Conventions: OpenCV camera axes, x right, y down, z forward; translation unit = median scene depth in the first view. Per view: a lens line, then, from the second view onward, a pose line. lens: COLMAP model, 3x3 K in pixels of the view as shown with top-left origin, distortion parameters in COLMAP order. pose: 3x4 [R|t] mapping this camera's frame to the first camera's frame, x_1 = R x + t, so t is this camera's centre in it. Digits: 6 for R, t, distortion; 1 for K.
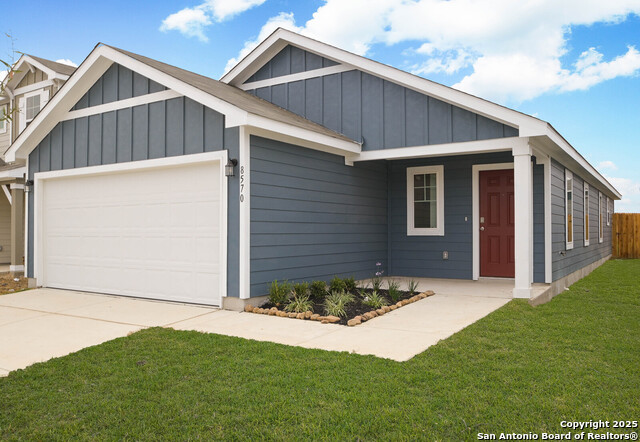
lens RADIAL K [[532.3, 0, 318.5], [0, 532.3, 221.1], [0, 0, 1]] dist [-0.059607, -0.000512]
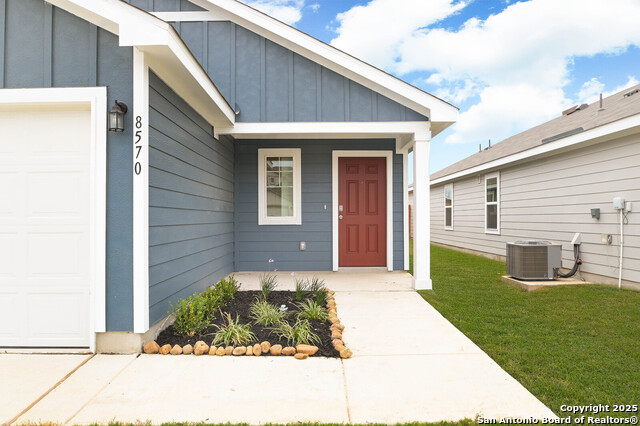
lens RADIAL K [[459.1, 0, 314.9], [0, 459.1, 215.4], [0, 0, 1]] dist [-0.047516, 0.003108]
pose [[0.835992, 0.001533, 0.548739, -0.205610], [-0.008943, 0.999901, 0.010831, 0.002630], [-0.548668, -0.013962, 0.835923, 0.355687]]
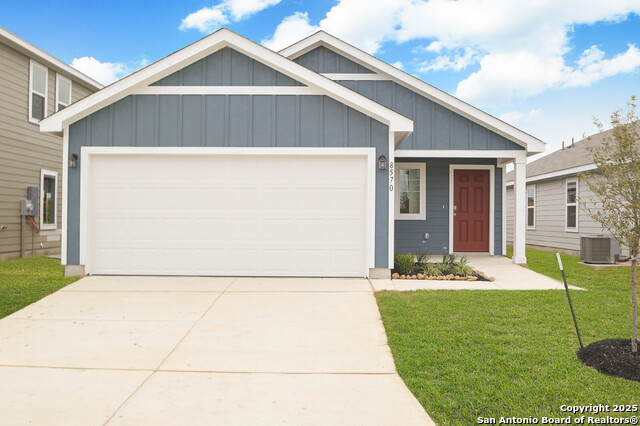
lens RADIAL K [[633.2, 0, 320.6], [0, 633.2, 213.1], [0, 0, 1]] dist [-0.073408, 0.000000]
pose [[0.848886, 0.012713, 0.528424, -0.839837], [-0.019078, 0.999796, 0.006595, 0.007093], [-0.528232, -0.015679, 0.848955, -0.133611]]
